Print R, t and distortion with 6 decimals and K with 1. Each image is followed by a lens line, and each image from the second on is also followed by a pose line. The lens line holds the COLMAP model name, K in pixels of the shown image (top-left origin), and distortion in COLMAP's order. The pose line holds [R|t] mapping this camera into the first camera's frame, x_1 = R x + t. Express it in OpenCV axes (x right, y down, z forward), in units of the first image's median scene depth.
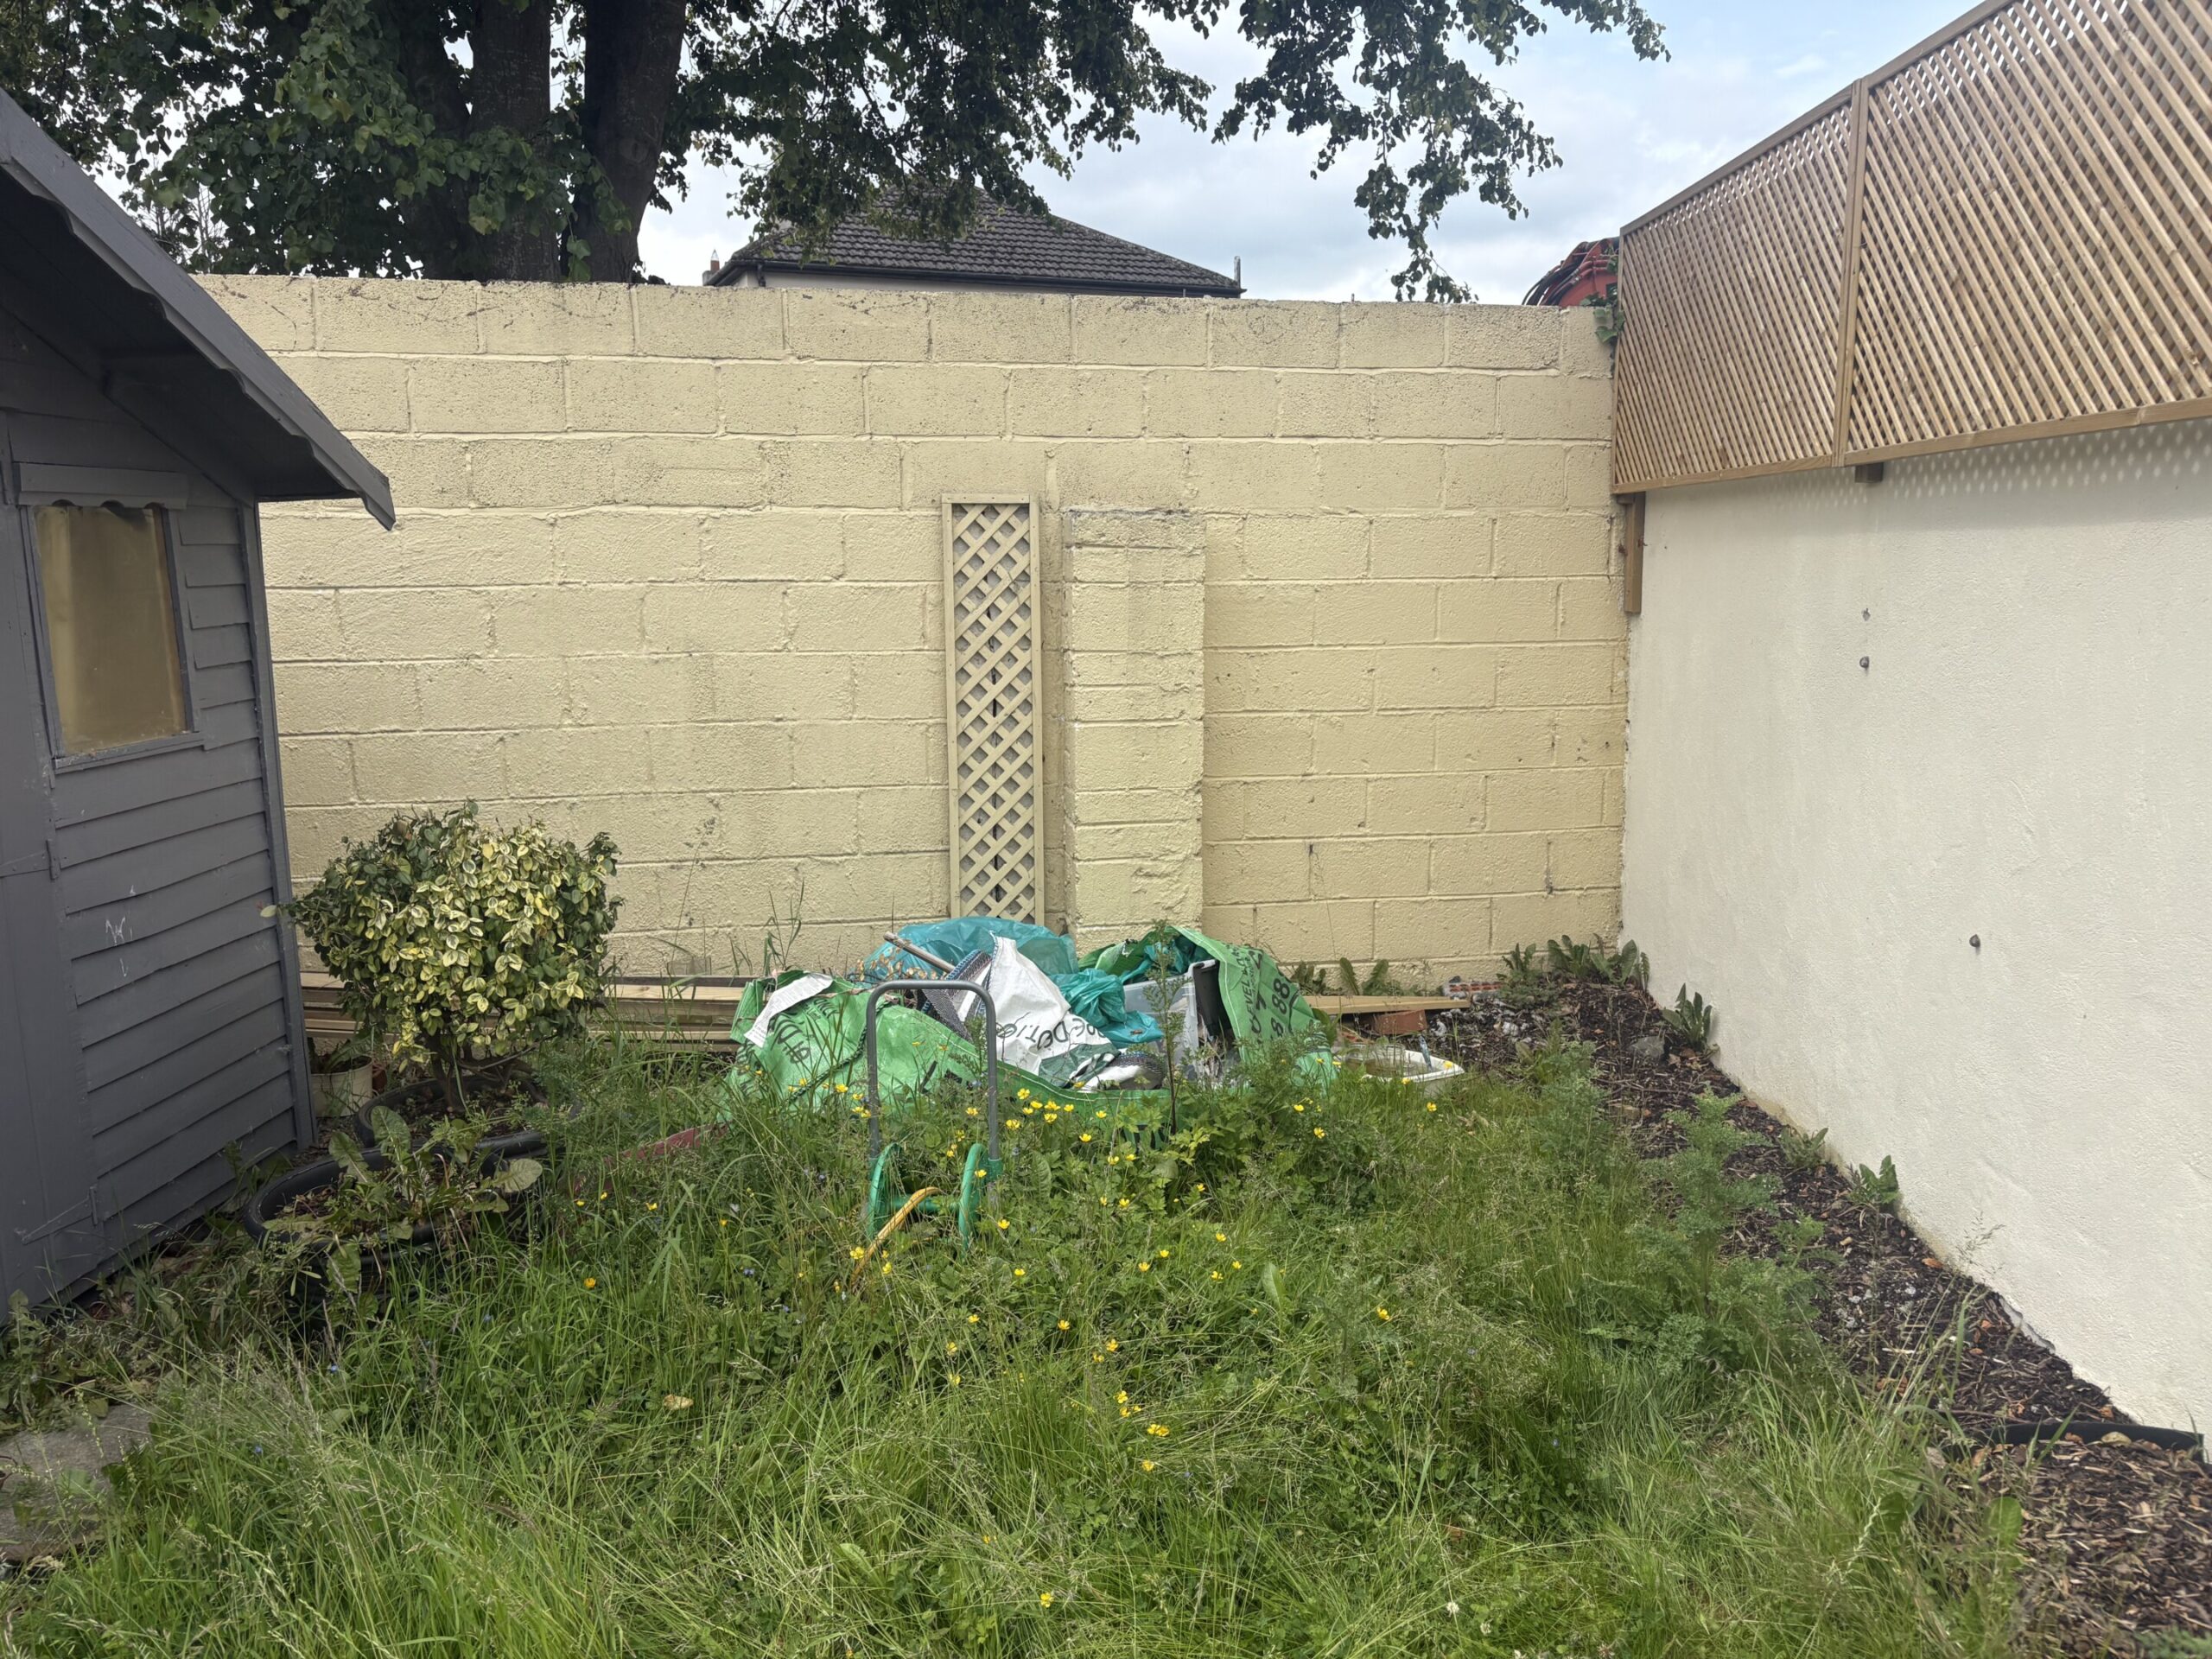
lens RADIAL K [[1673.7, 0, 1108.4], [0, 1673.7, 847.1], [0, 0, 1]] dist [0.048246, -0.049075]
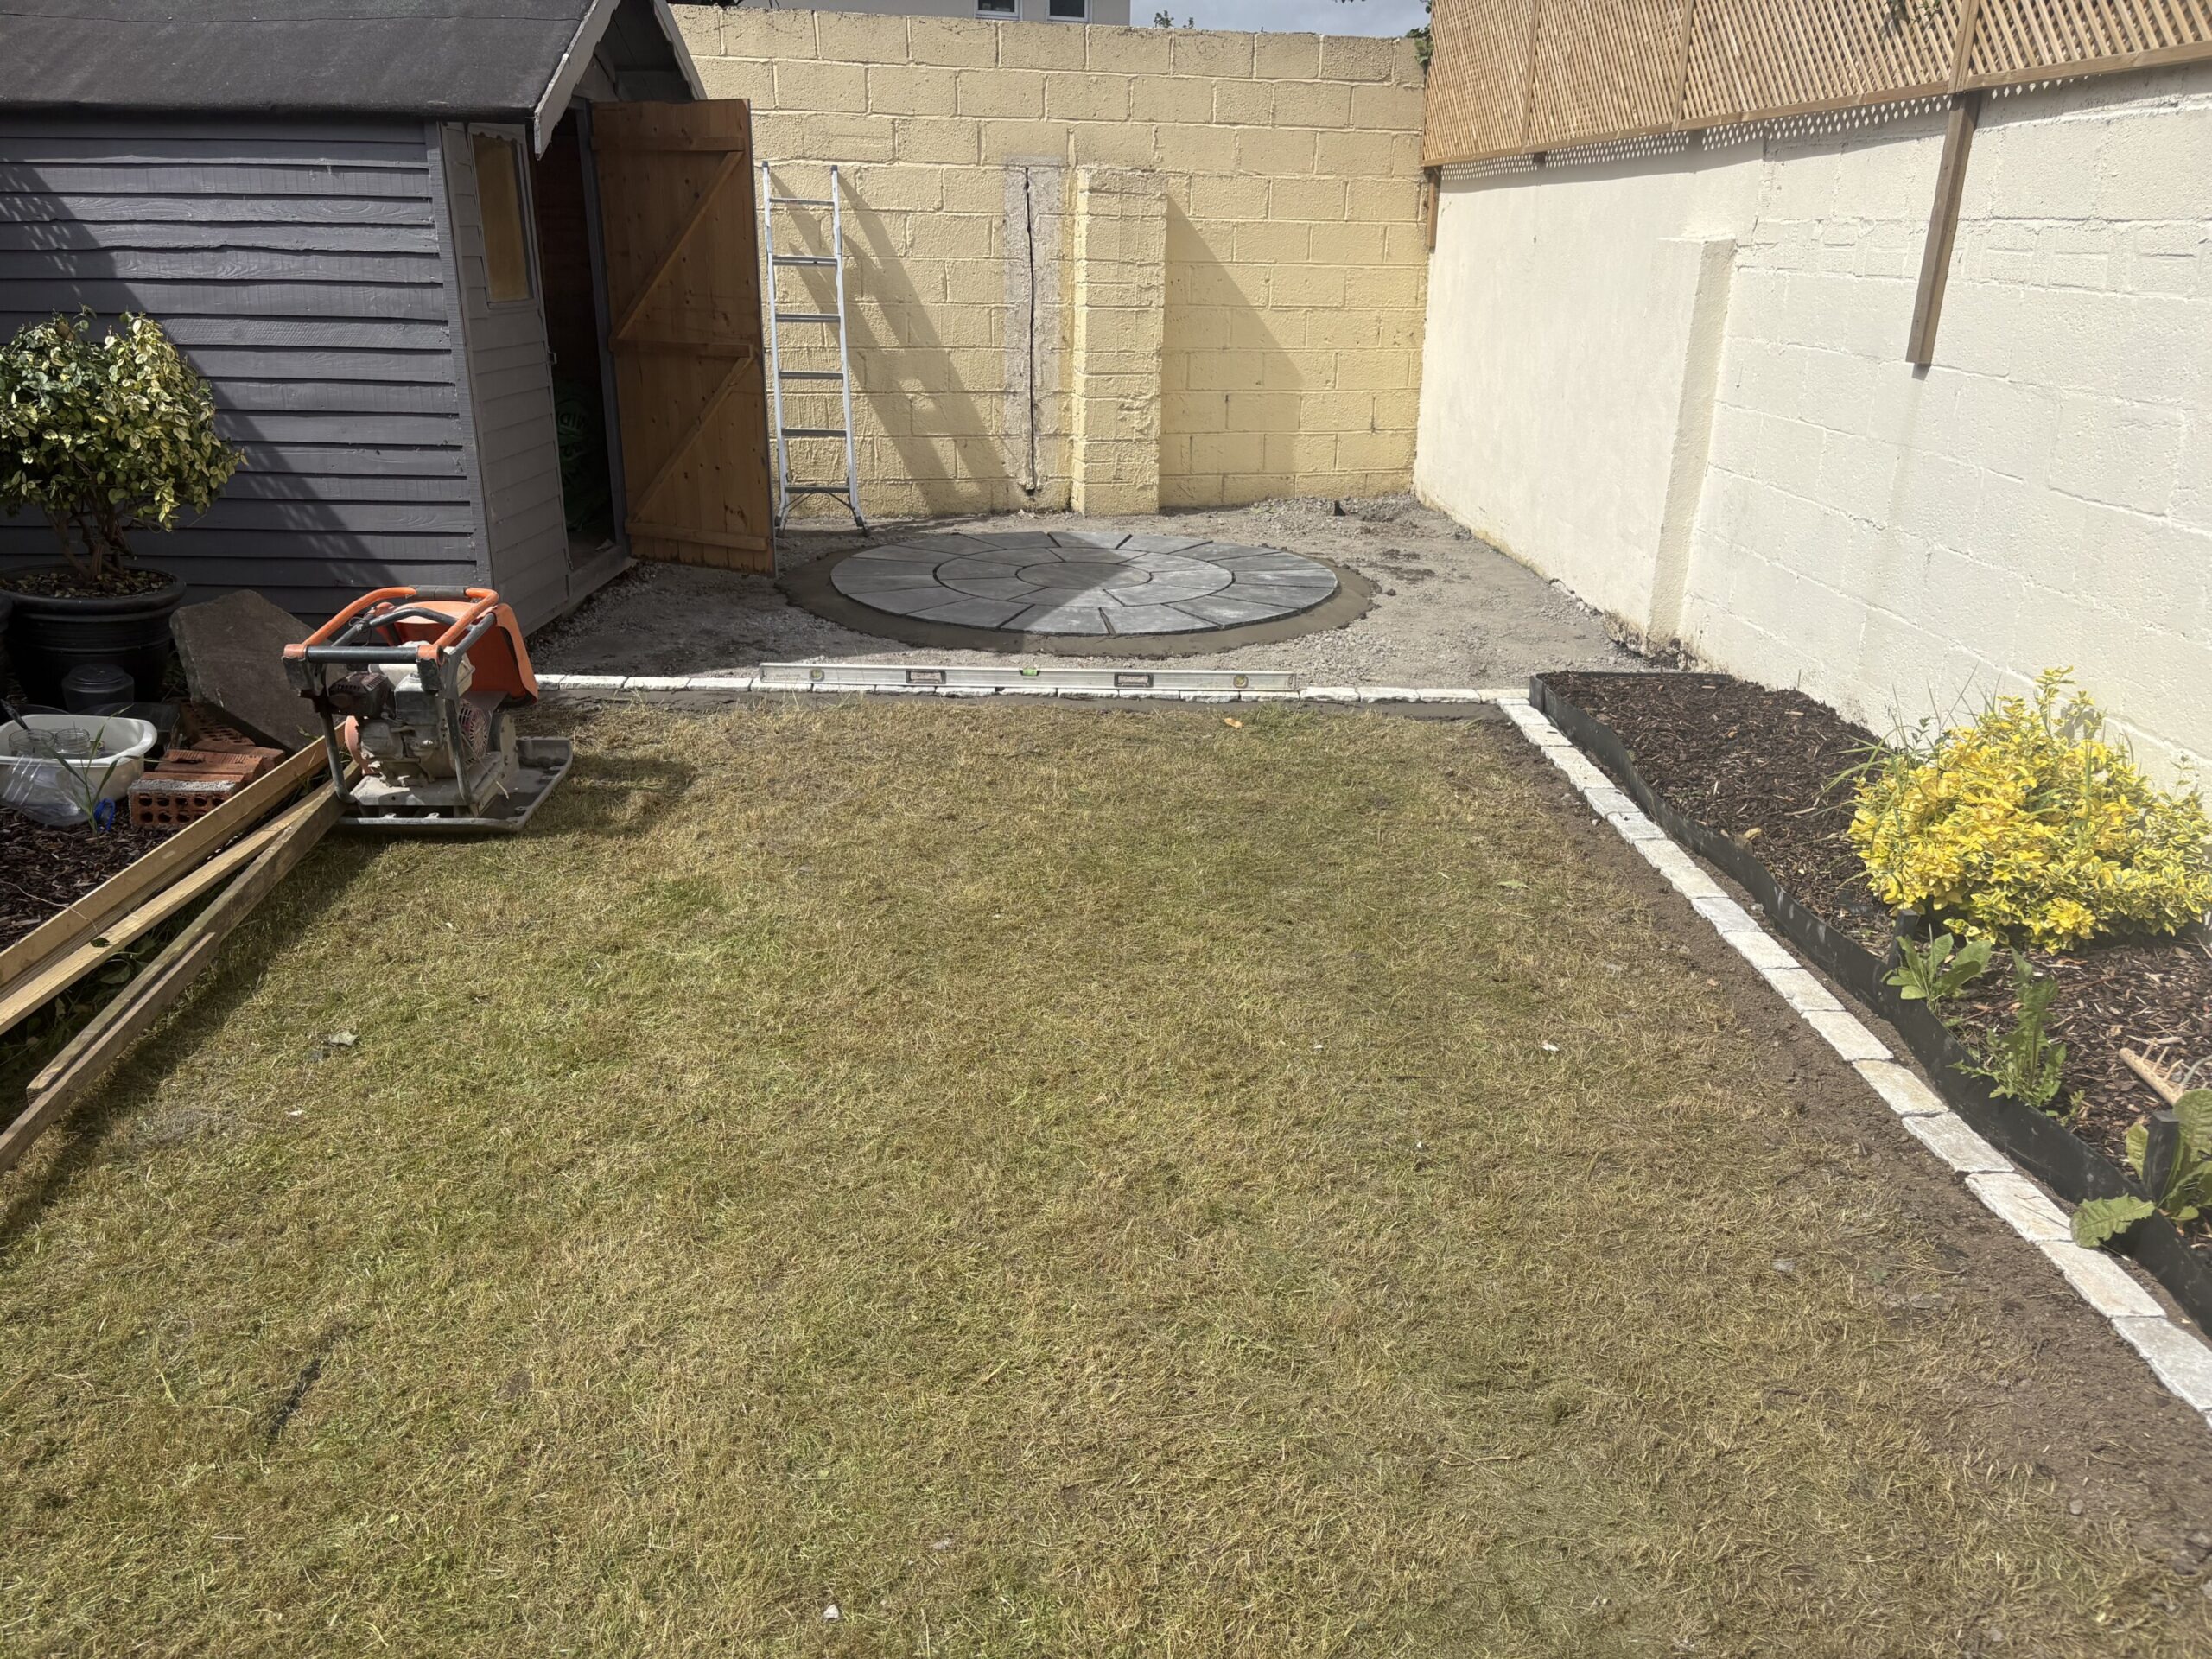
lens RADIAL K [[1673.7, 0, 1092.0], [0, 1673.7, 849.4], [0, 0, 1]] dist [0.048246, -0.049075]
pose [[0.997700, -0.002404, 0.067748, -0.163261], [-0.010104, 0.982936, 0.183671, 0.184643], [-0.067034, -0.183933, 0.980650, -0.903266]]
